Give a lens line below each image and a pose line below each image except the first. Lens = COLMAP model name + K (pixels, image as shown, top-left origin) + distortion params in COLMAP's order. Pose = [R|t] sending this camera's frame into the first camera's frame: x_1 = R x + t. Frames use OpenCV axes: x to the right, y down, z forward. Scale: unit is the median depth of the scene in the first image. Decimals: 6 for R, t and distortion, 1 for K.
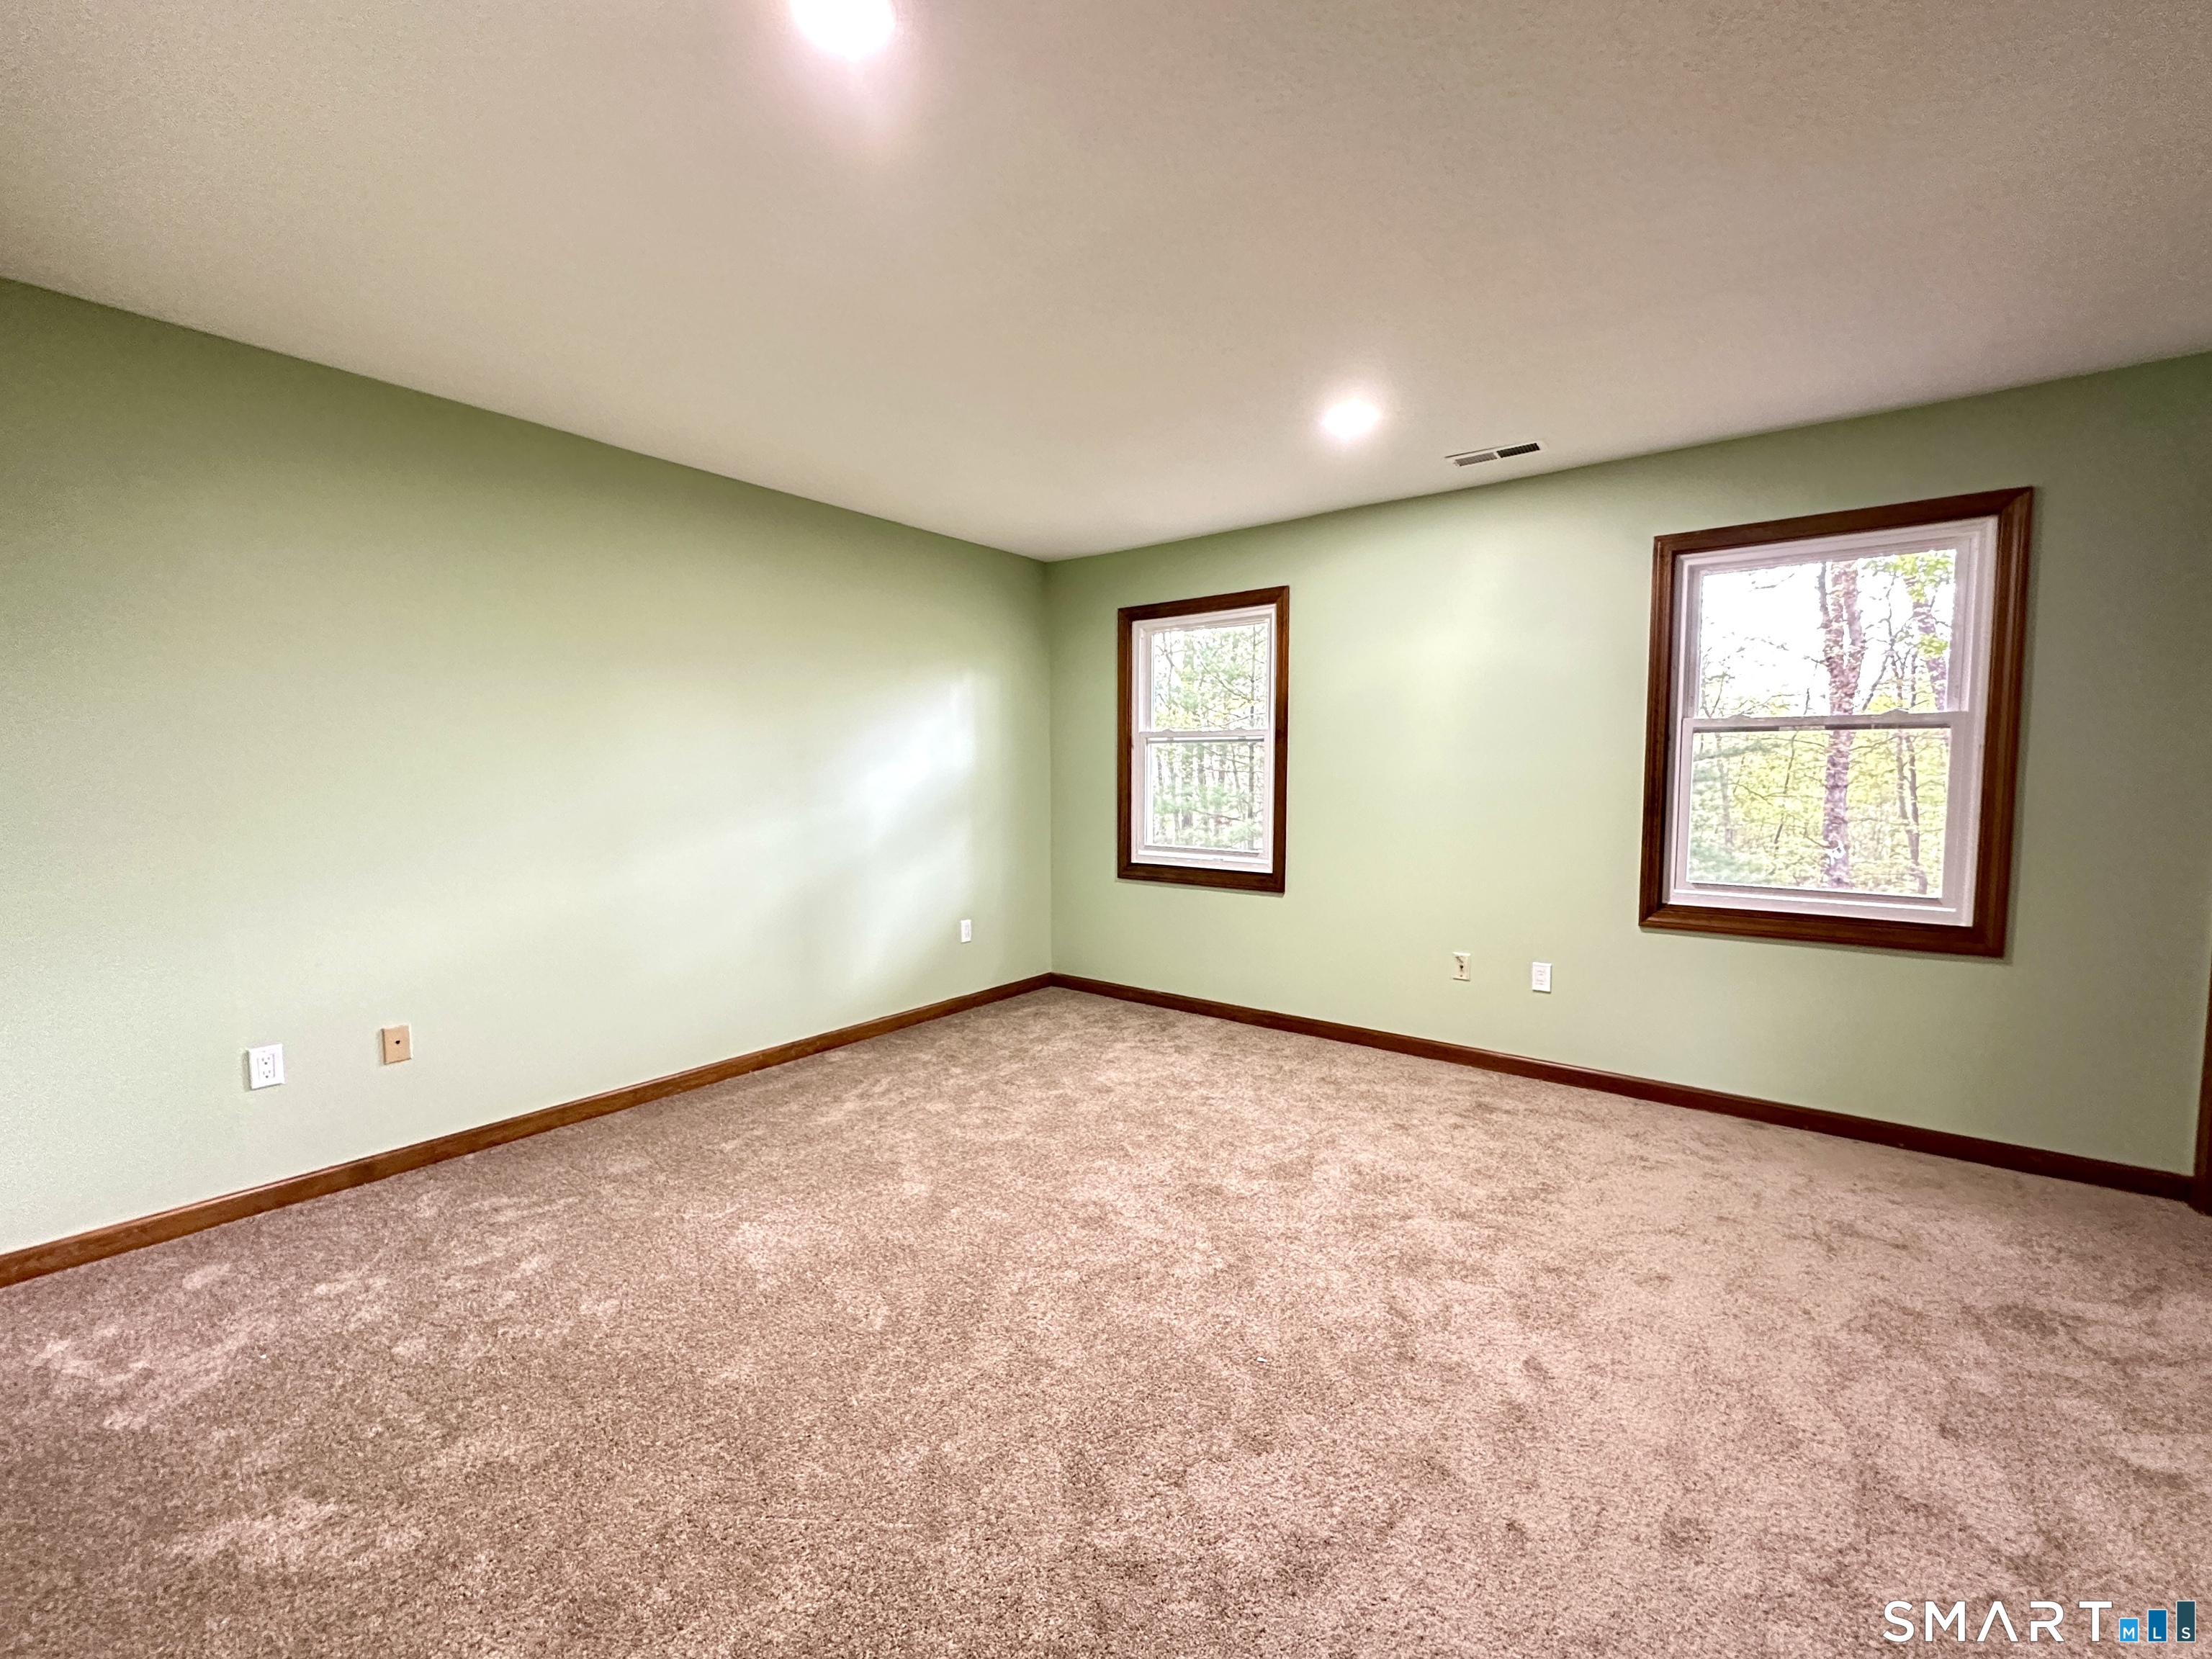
lens RADIAL K [[964.5, 0, 1106.0], [0, 964.5, 829.5], [0, 0, 1]] dist [0.000406, -0.000014]
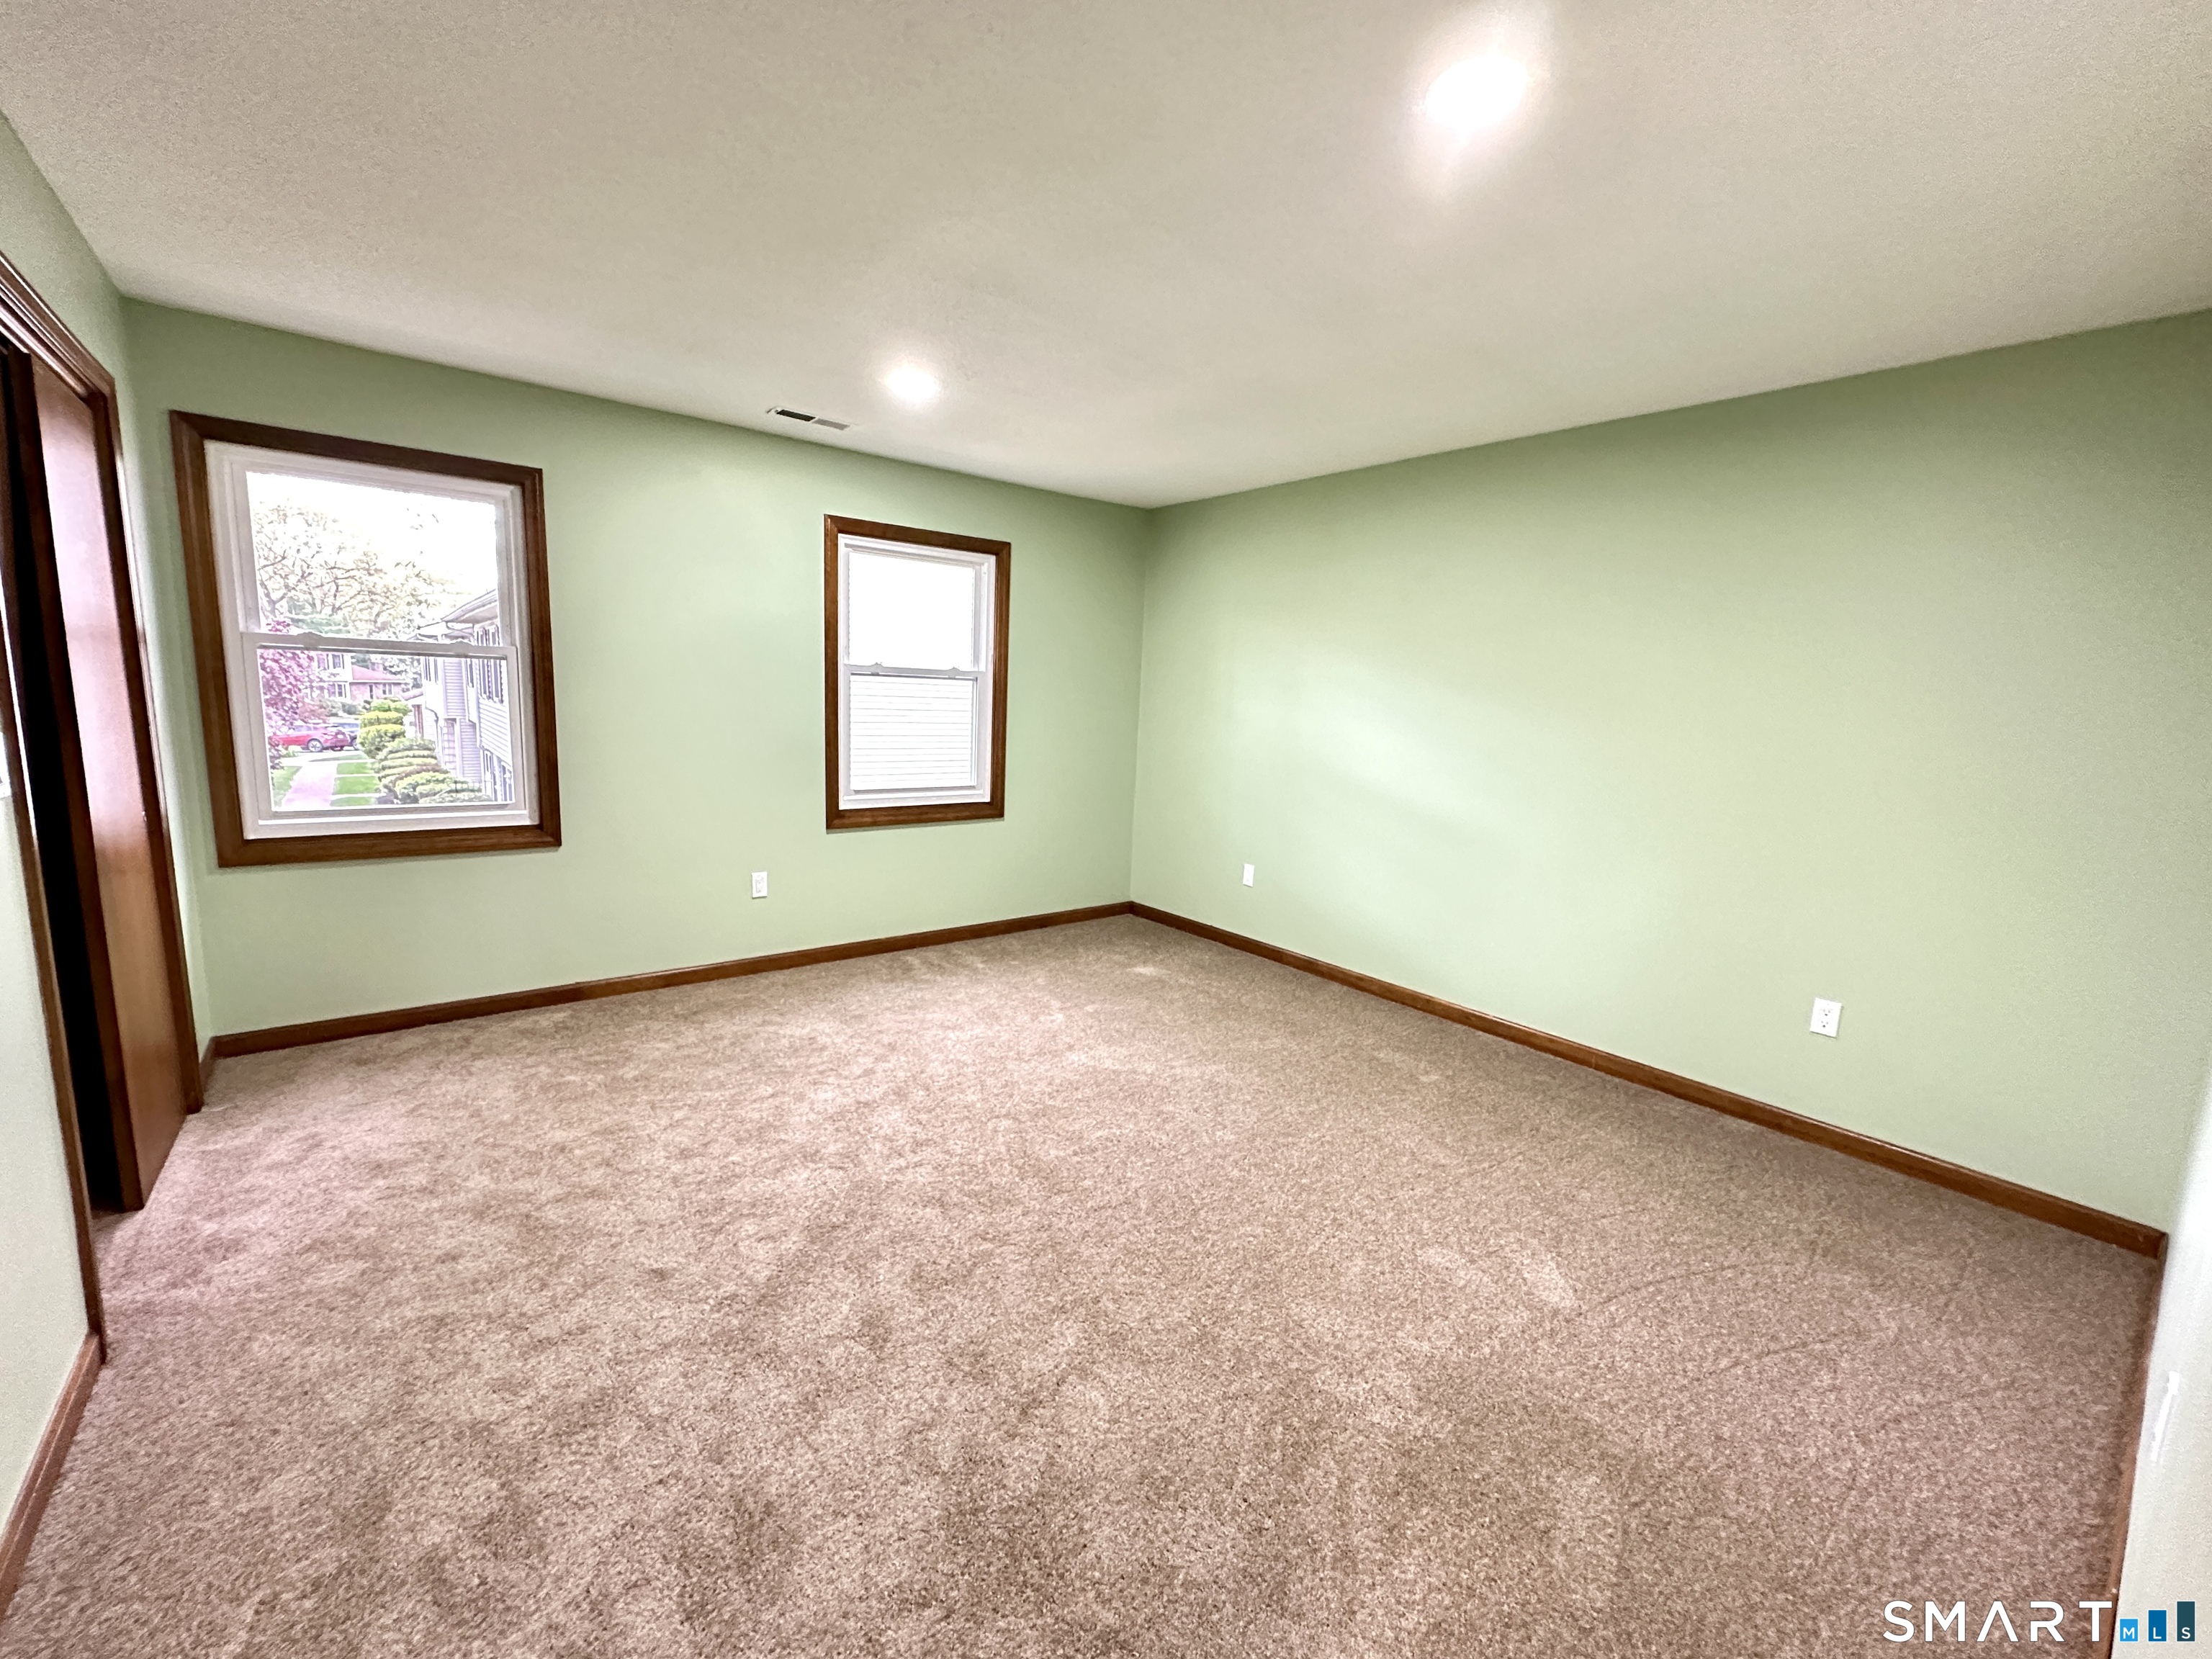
lens RADIAL K [[892.7, 0, 1106.0], [0, 892.7, 829.5], [0, 0, 1]] dist [0.000708, 0.000080]
pose [[0.213366, -0.128601, 0.968471, -0.567151], [0.036232, 0.991658, 0.123697, -0.032503], [-0.976300, 0.008697, 0.216245, 0.442989]]
